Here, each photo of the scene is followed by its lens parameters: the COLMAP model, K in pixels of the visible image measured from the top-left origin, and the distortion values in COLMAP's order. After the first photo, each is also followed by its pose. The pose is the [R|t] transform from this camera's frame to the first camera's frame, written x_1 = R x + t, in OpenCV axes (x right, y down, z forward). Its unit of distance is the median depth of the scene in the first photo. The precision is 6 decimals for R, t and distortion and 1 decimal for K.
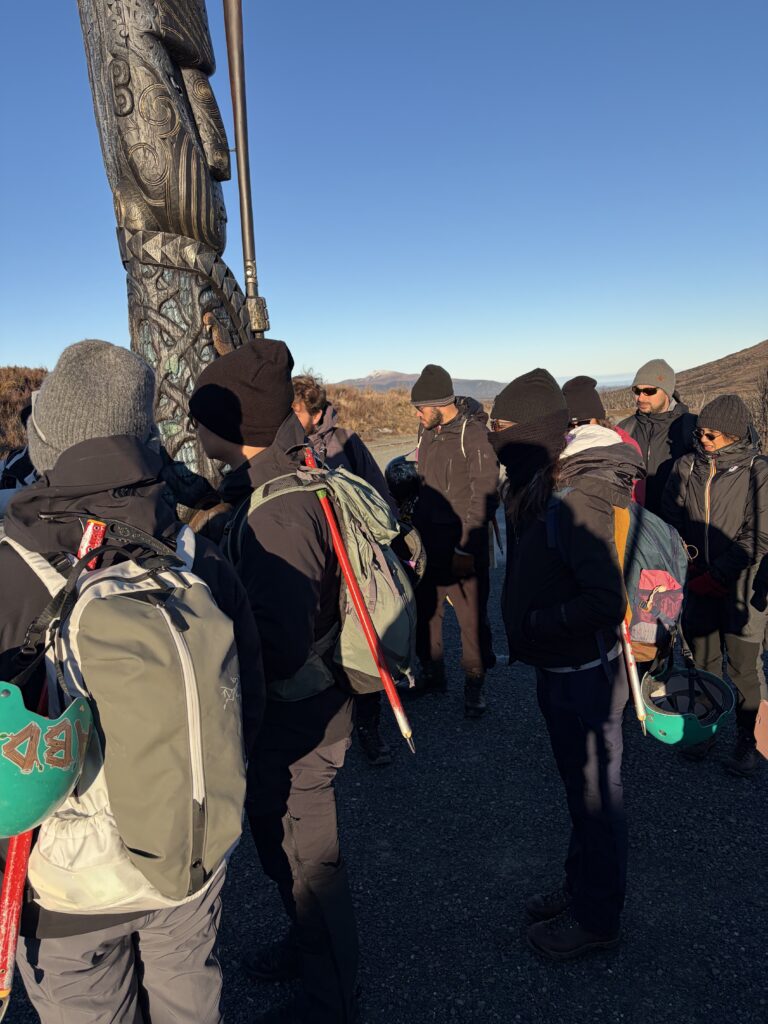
lens RADIAL K [[772.6, 0, 384.0], [0, 772.6, 513.2], [0, 0, 1]] dist [0.002518, -0.001078]
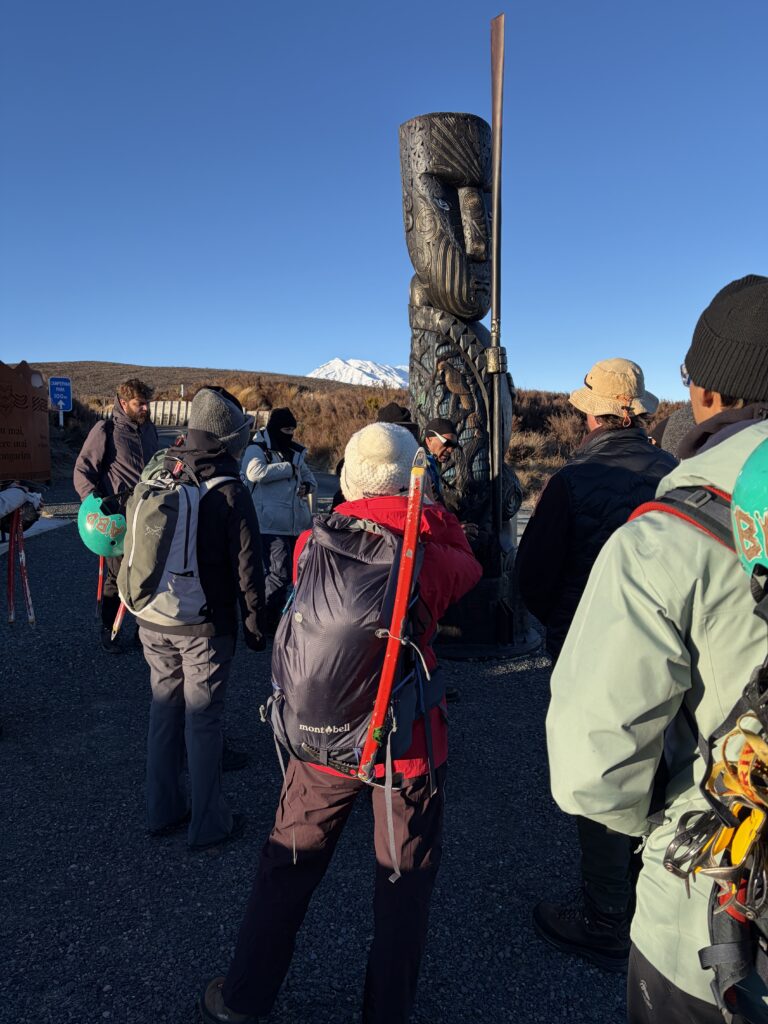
lens RADIAL K [[772.6, 0, 383.7], [0, 772.6, 511.1], [0, 0, 1]] dist [0.002518, -0.001078]
pose [[0.695601, 0.106096, -0.710551, 0.705763], [-0.138716, 0.990259, 0.012063, 0.004418], [0.704910, 0.090173, 0.703542, -0.025391]]
